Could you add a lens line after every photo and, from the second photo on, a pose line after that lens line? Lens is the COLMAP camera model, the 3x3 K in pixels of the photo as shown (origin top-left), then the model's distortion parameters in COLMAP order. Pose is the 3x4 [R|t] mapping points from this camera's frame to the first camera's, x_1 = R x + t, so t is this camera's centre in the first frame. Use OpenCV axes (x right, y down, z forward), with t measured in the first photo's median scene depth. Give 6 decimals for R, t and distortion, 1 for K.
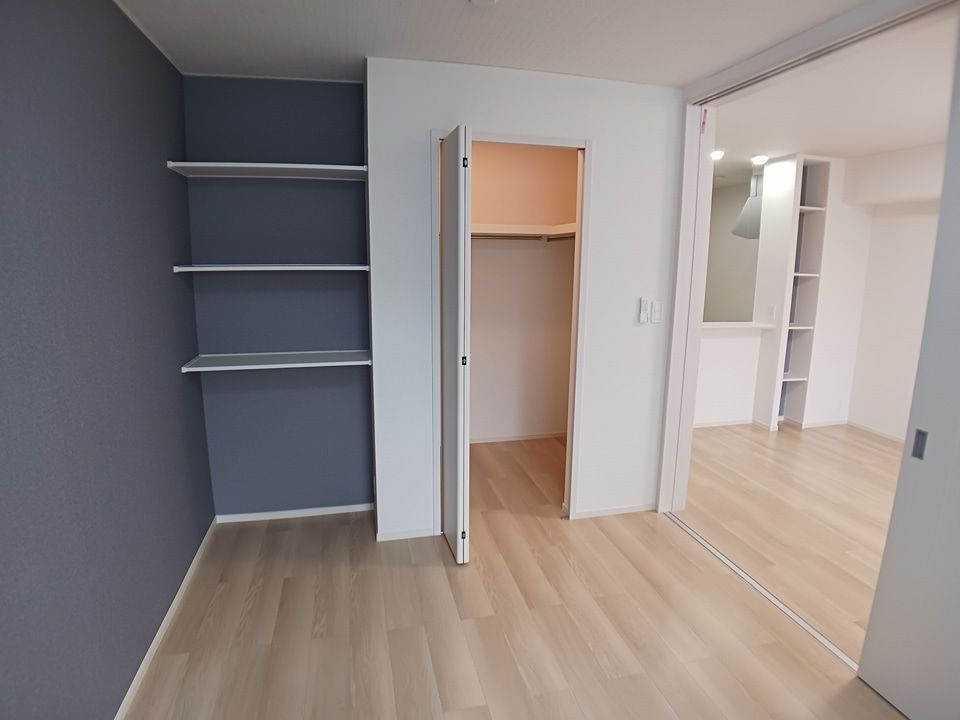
lens RADIAL K [[531.7, 0, 514.8], [0, 531.7, 363.3], [0, 0, 1]] dist [-0.078284, 0.010129]
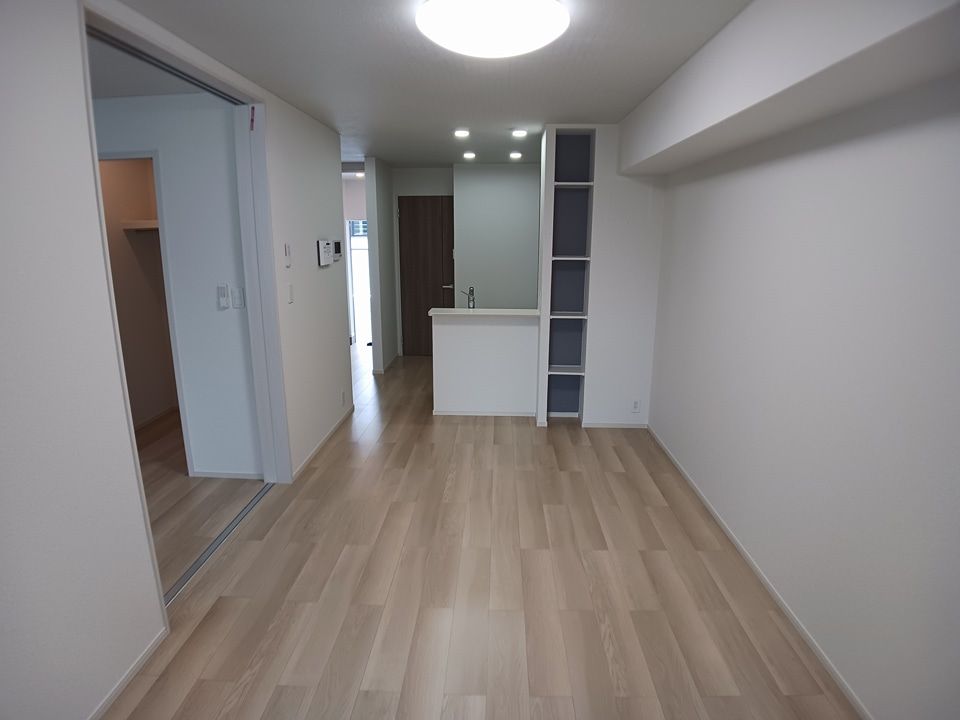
lens RADIAL K [[531.7, 0, 479.7], [0, 531.7, 366.6], [0, 0, 1]] dist [-0.078284, 0.010129]
pose [[0.957618, 0.060198, -0.281681, 0.712735], [-0.046107, 0.997343, 0.056394, -0.028358], [0.284328, -0.041016, 0.957849, 0.068045]]
